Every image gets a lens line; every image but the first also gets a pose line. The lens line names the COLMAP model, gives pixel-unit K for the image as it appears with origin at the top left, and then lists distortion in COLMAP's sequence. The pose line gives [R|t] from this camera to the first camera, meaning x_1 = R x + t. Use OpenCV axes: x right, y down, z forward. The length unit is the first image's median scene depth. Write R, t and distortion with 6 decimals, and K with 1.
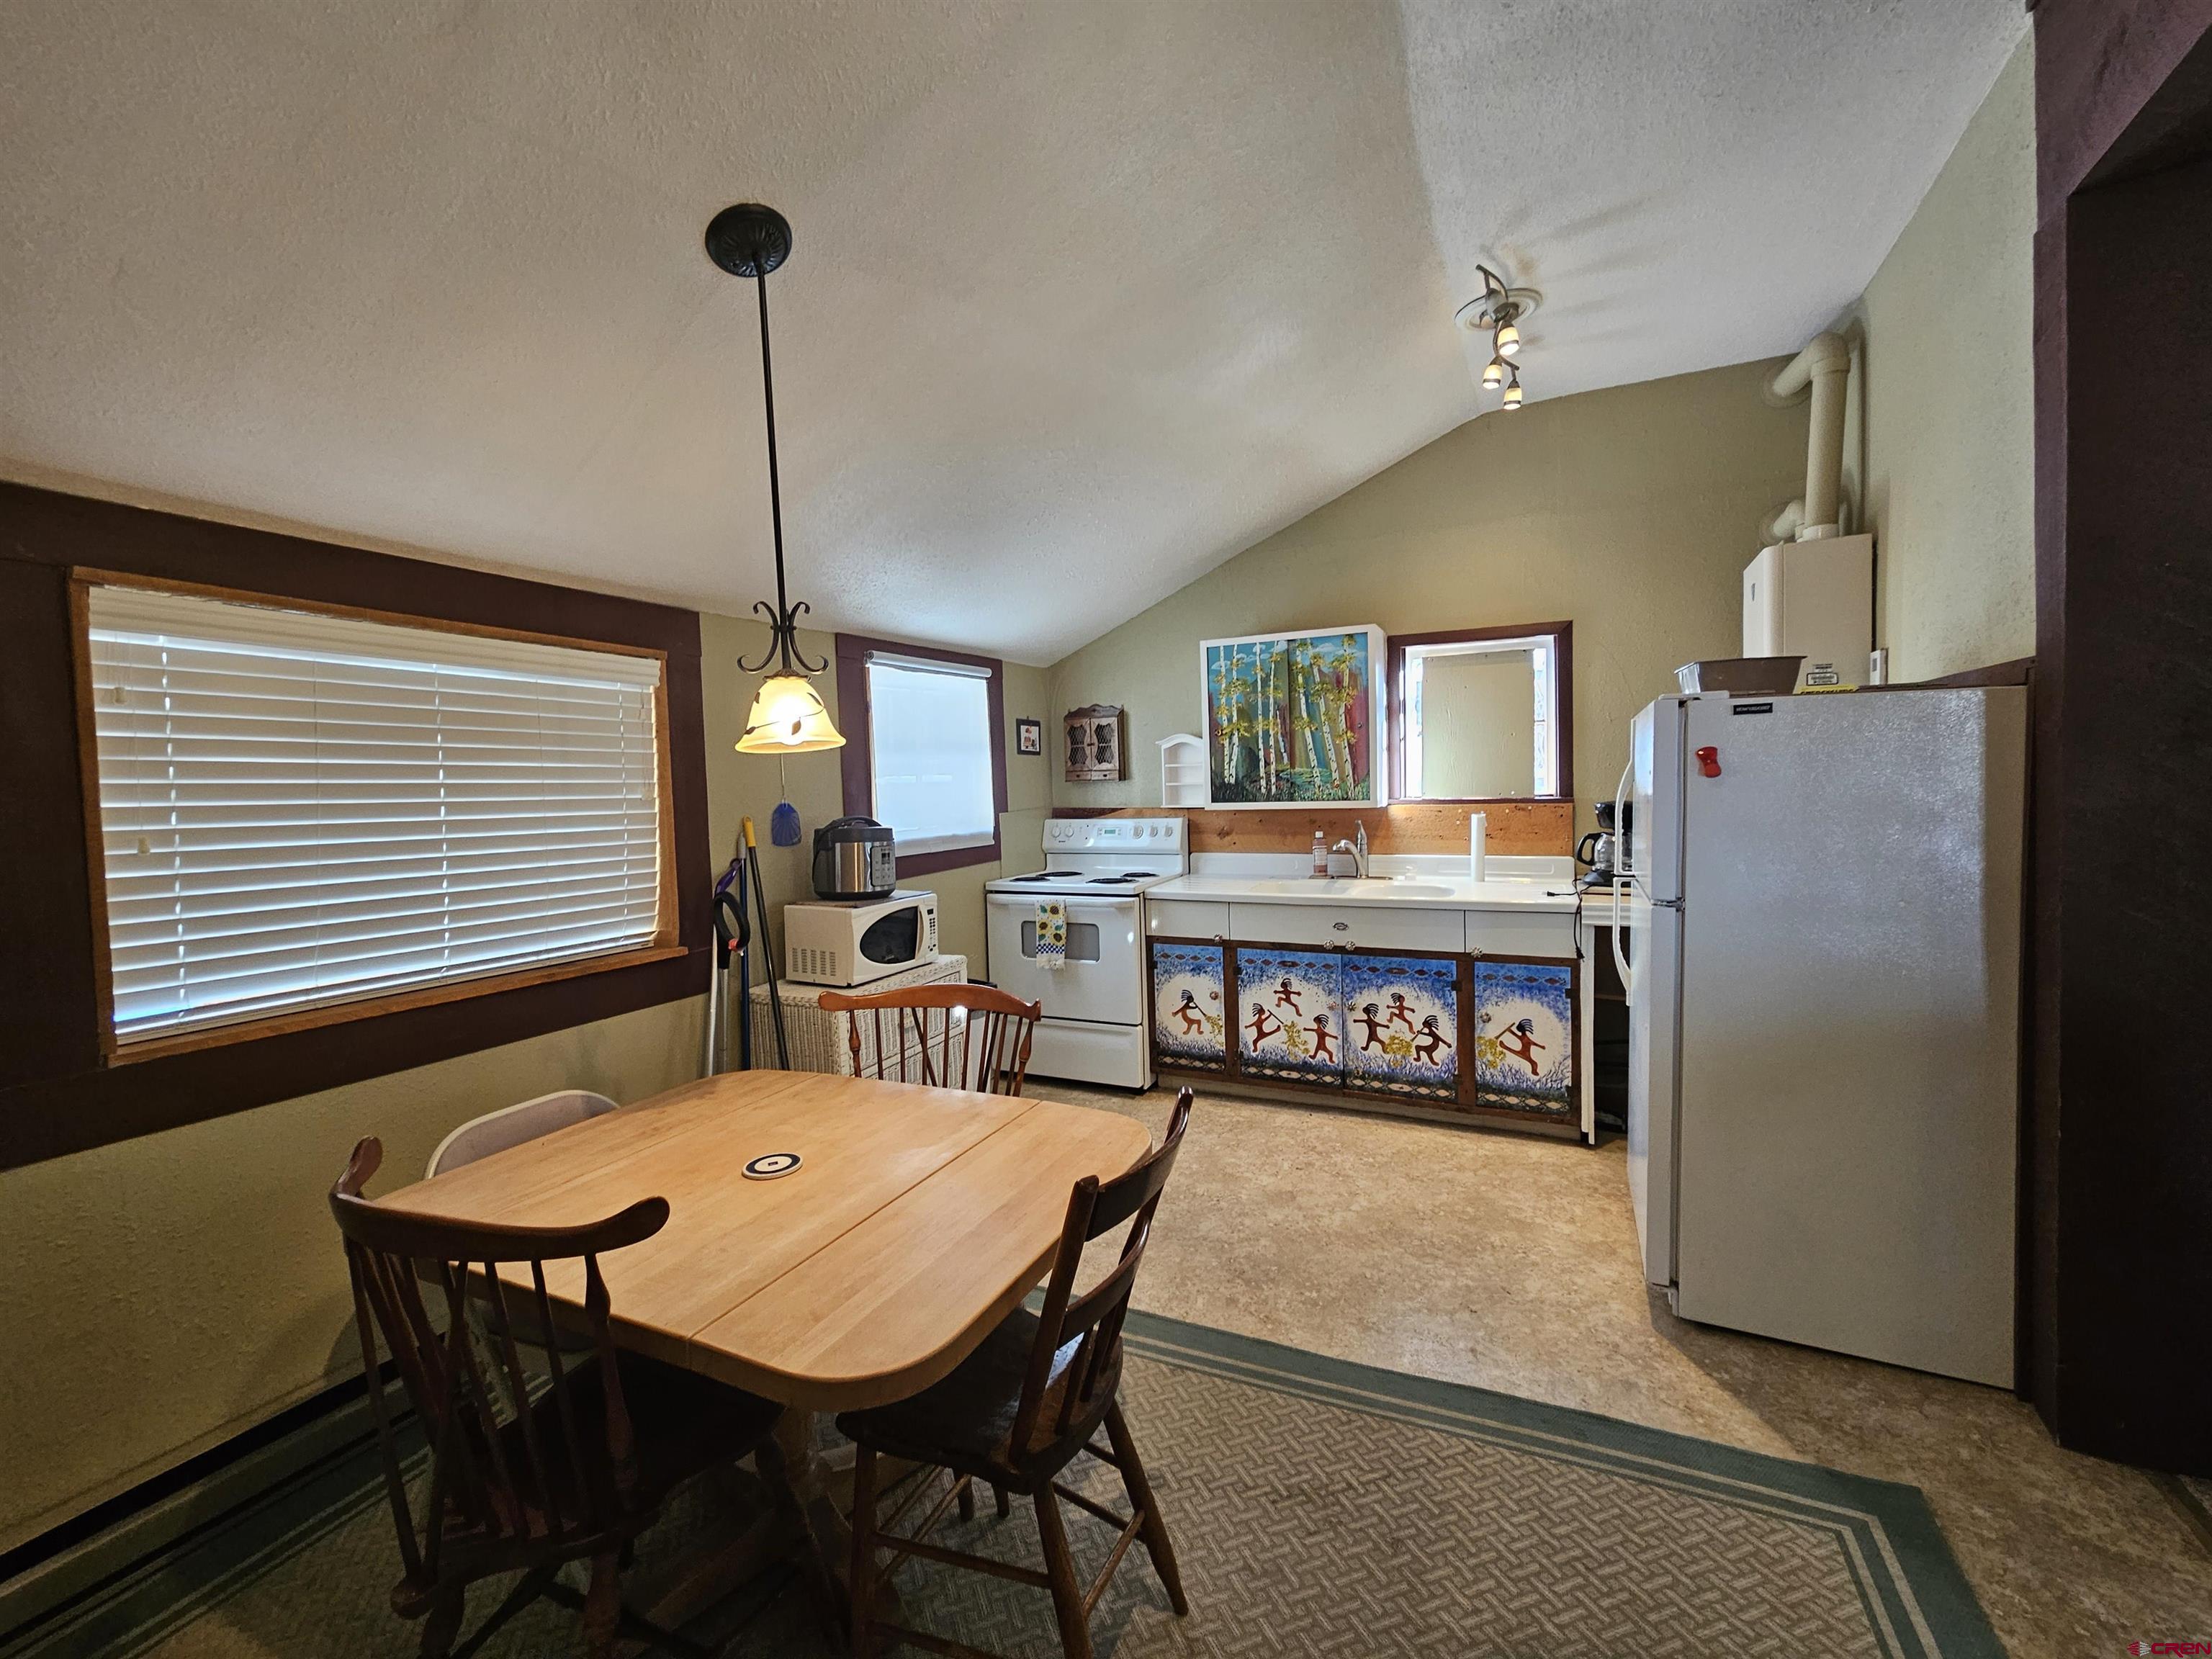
lens RADIAL K [[914.1, 0, 1095.0], [0, 914.1, 824.8], [0, 0, 1]] dist [0.004362, -0.002282]
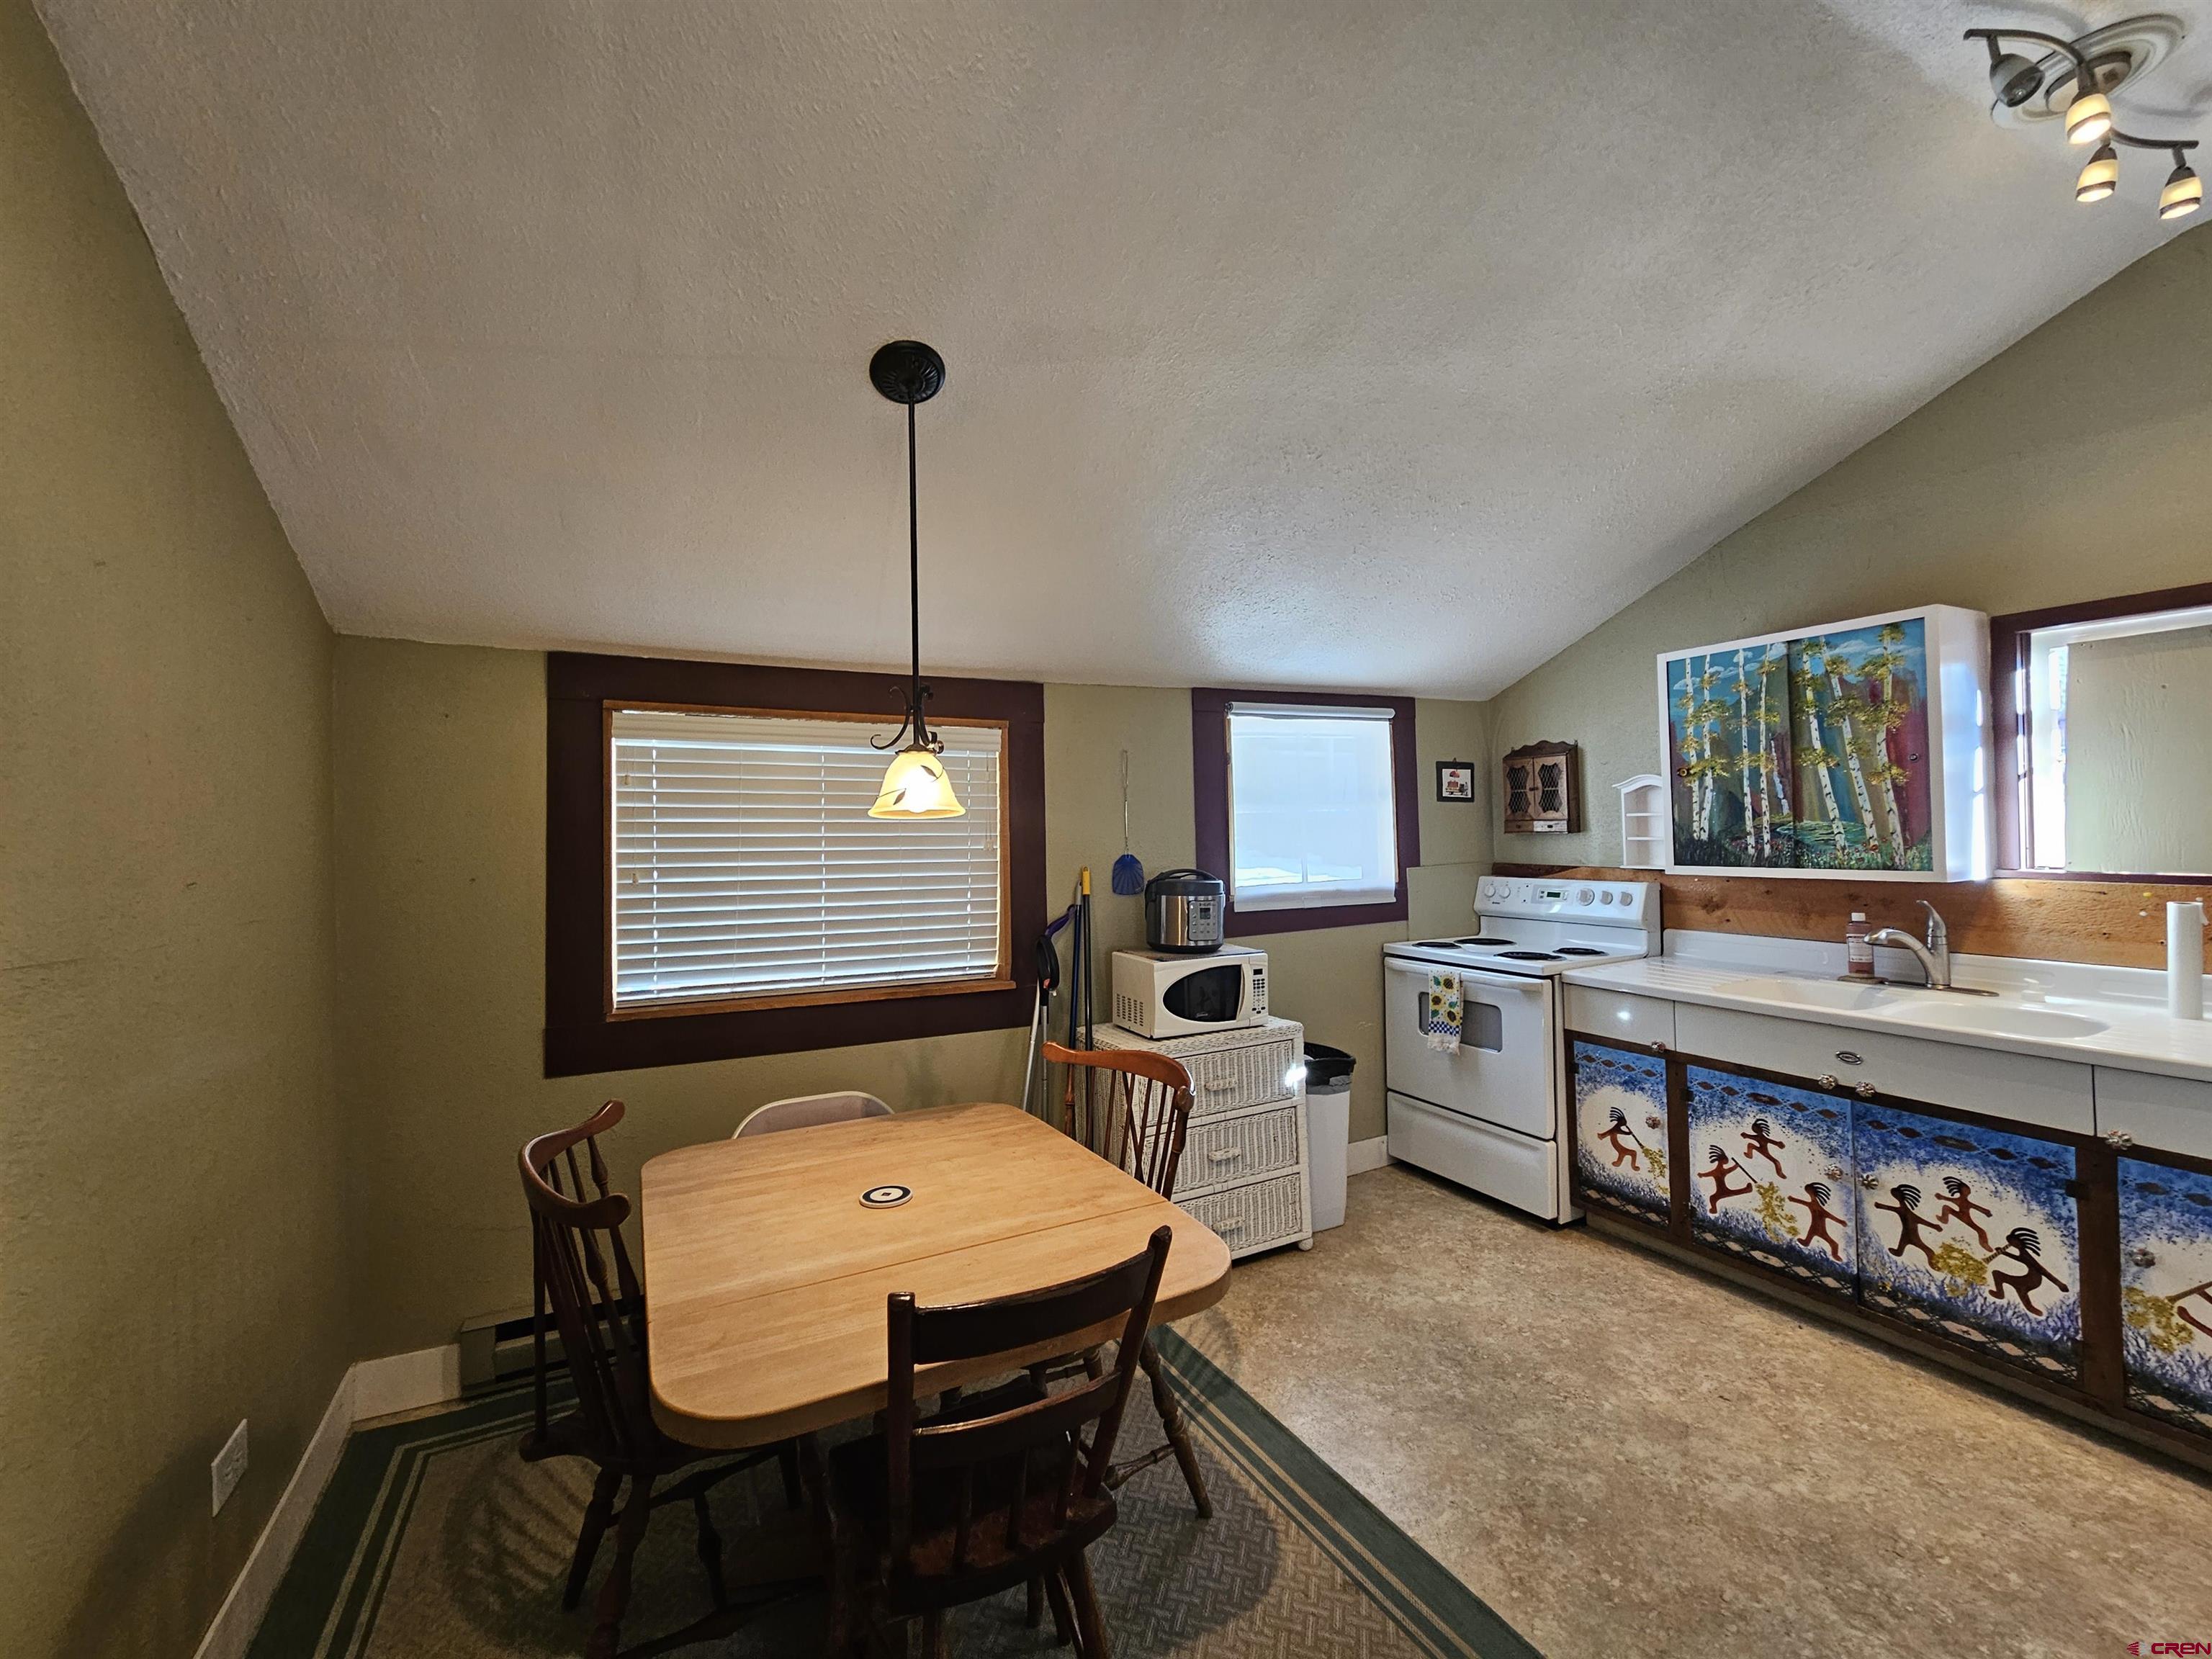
lens RADIAL K [[914.1, 0, 1090.9], [0, 914.1, 822.3], [0, 0, 1]] dist [0.004362, -0.002282]
pose [[0.795328, 0.007072, -0.606138, 0.230804], [-0.033093, 0.998947, -0.031768, -0.022102], [0.605275, 0.045325, 0.794725, 0.117277]]
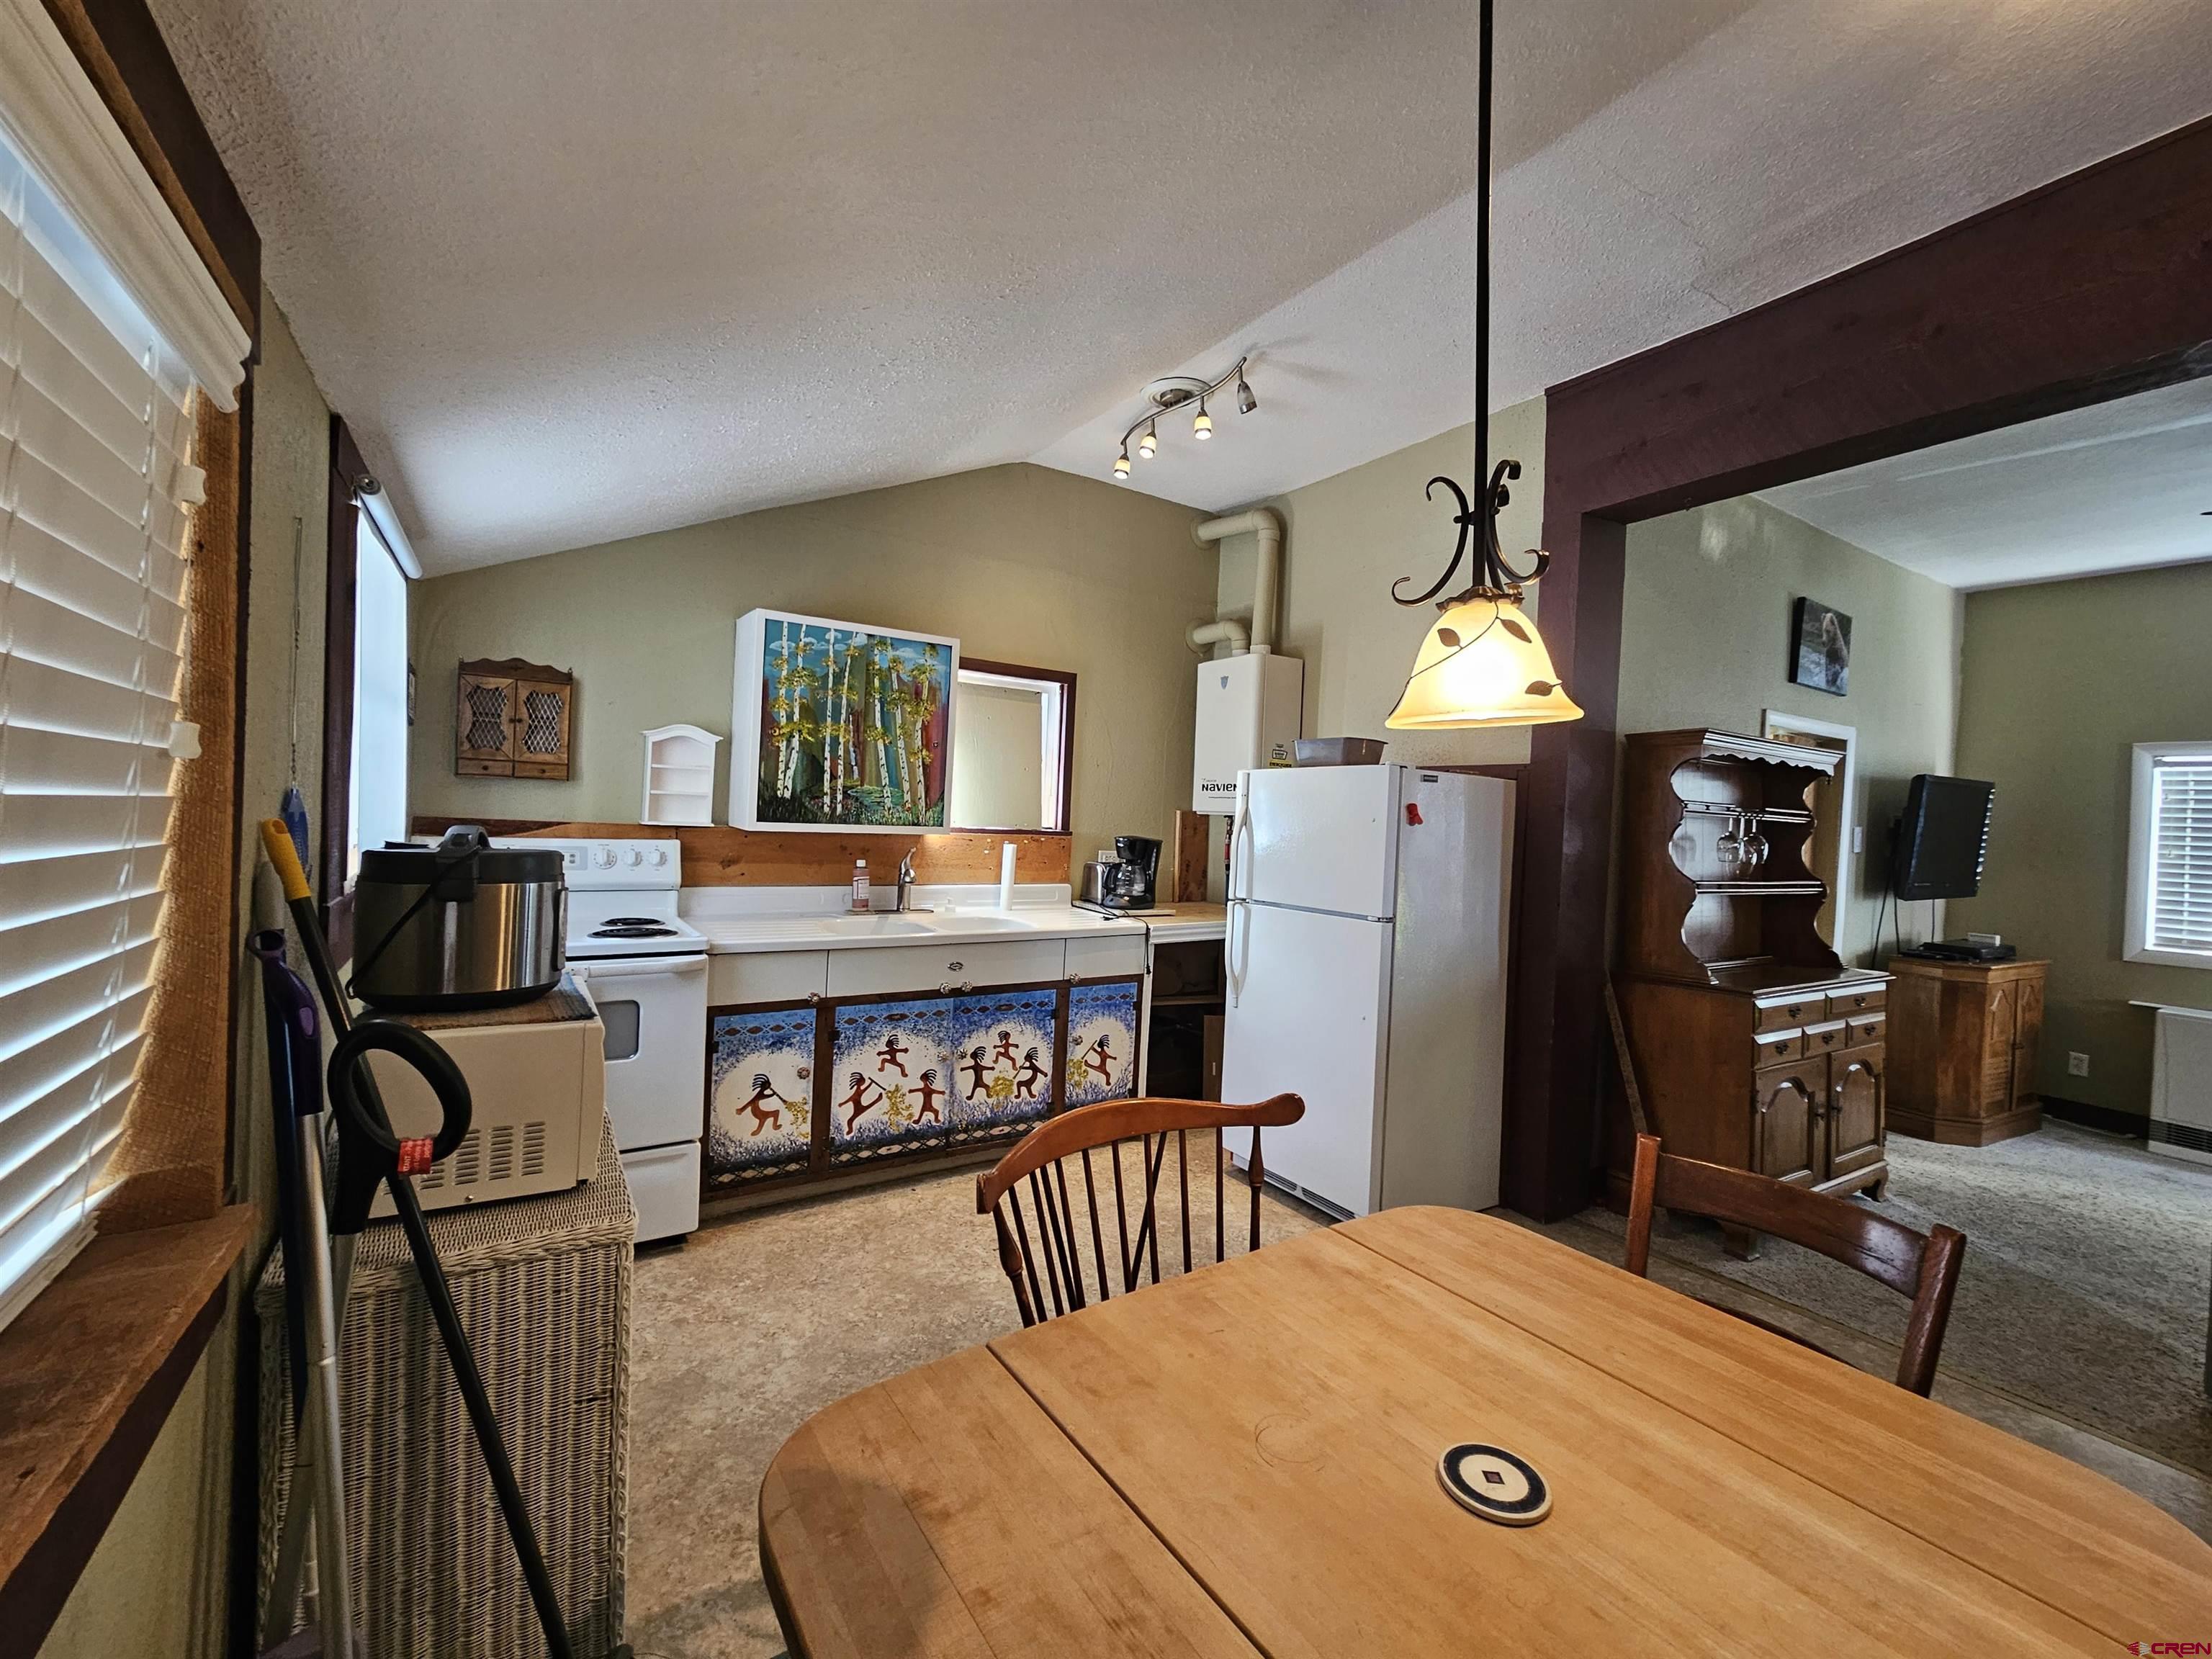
lens RADIAL K [[914.1, 0, 1090.3], [0, 914.1, 824.4], [0, 0, 1]] dist [0.004362, -0.002282]
pose [[0.511785, 0.037765, 0.858283, -0.439206], [-0.015069, 0.999274, -0.034983, 0.000874], [-0.858981, 0.004971, 0.511983, 0.422510]]
